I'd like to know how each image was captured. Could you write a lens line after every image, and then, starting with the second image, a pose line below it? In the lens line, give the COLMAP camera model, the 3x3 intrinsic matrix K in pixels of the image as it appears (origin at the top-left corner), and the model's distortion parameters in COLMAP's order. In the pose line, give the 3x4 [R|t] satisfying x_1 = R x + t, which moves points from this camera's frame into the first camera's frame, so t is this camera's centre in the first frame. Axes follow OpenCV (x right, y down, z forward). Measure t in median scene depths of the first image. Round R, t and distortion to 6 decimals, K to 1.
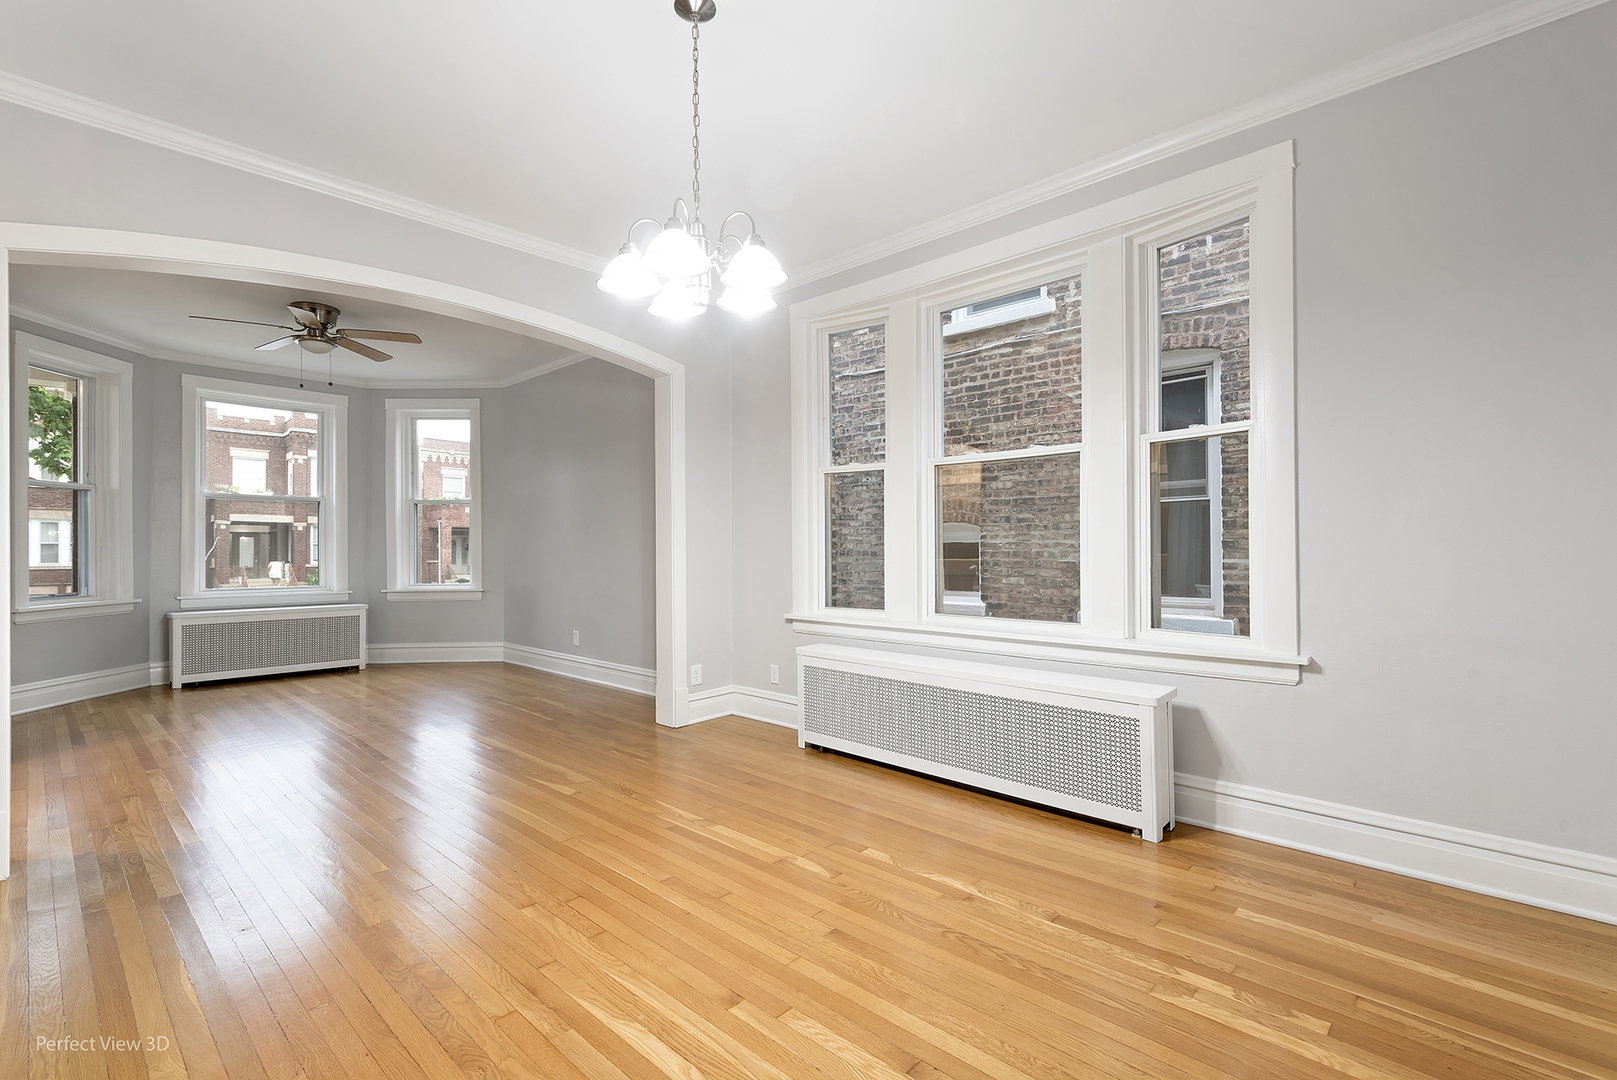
lens RADIAL K [[788.3, 0, 808.5], [0, 788.3, 540.0], [0, 0, 1]] dist [0.002729, 0.000528]
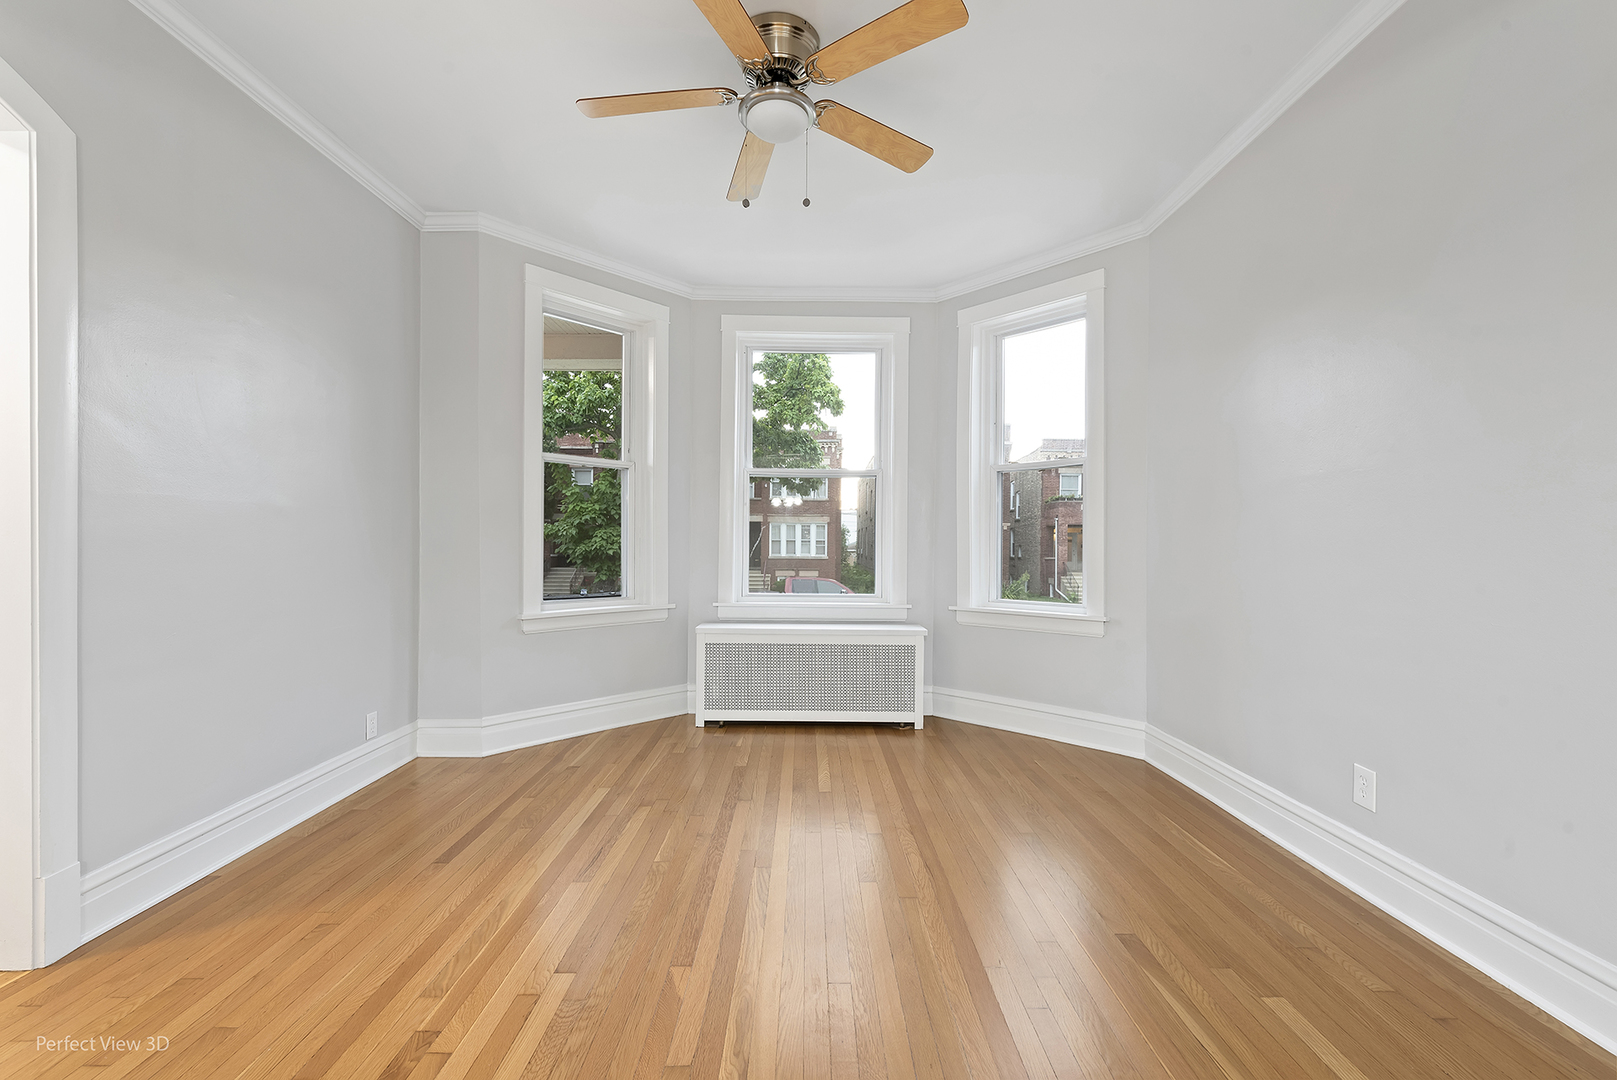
lens RADIAL K [[746.0, 0, 808.5], [0, 746.0, 540.0], [0, 0, 1]] dist [0.021804, -0.000287]
pose [[0.724830, 0.005786, -0.688903, -0.205392], [-0.003859, 0.999983, 0.004339, 0.006472], [0.688917, -0.000487, 0.724840, 0.481514]]
